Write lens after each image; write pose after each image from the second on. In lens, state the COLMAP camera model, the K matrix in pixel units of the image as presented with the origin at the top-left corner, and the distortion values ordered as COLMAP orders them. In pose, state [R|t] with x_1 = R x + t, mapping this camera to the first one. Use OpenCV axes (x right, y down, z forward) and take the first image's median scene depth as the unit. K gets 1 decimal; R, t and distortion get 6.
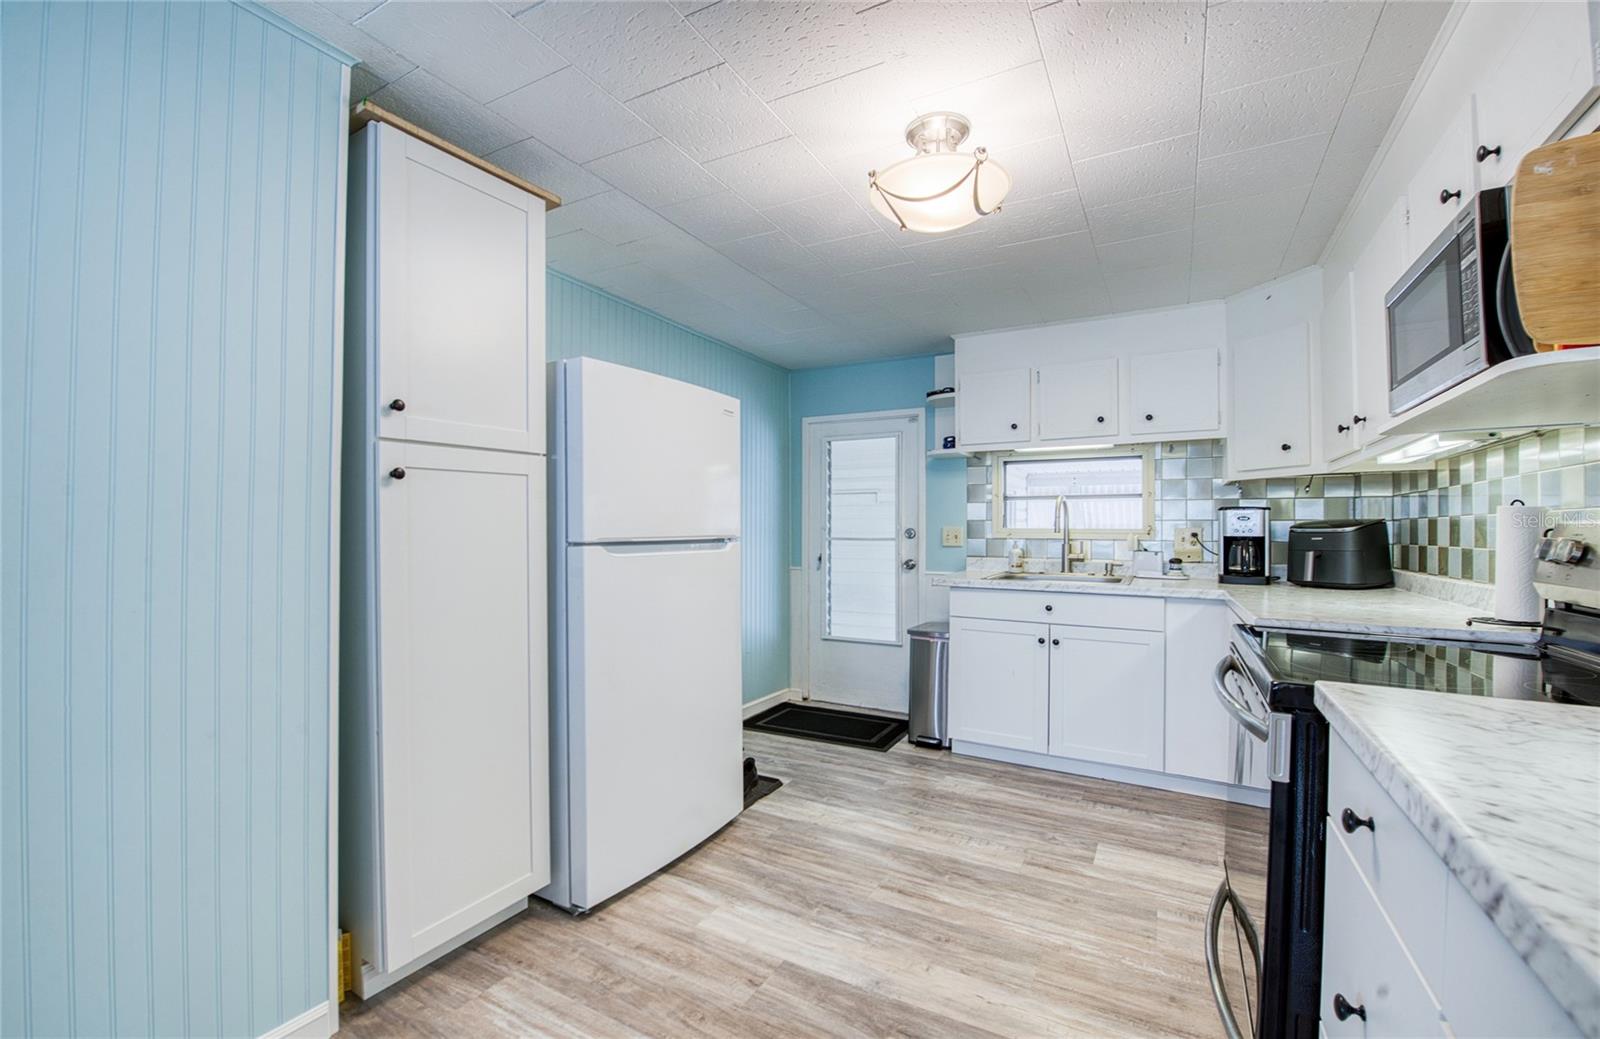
lens RADIAL K [[670.7, 0, 796.6], [0, 670.7, 523.3], [0, 0, 1]] dist [0.002261, -0.000041]
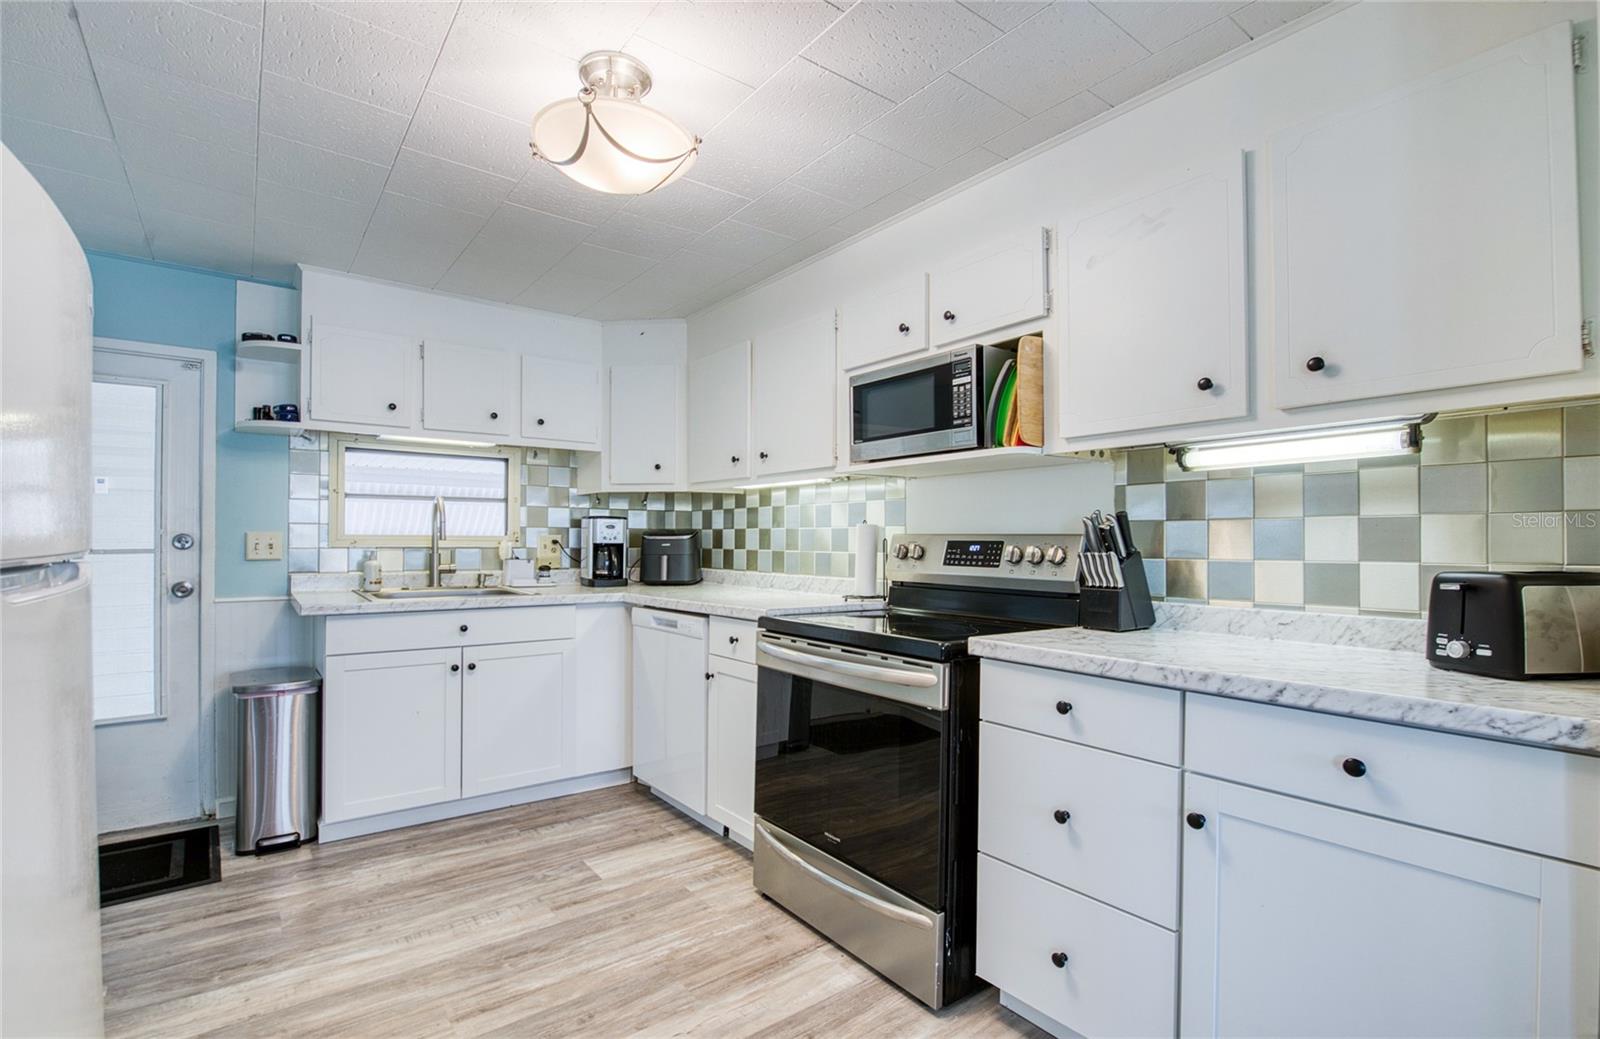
lens RADIAL K [[742.8, 0, 801.6], [0, 742.8, 534.1], [0, 0, 1]] dist [0.000041, -0.001249]
pose [[0.408834, 0.005074, 0.912595, -0.320434], [-0.013278, 0.999912, 0.000389, -0.000135], [-0.912512, -0.012276, 0.408865, 0.222194]]
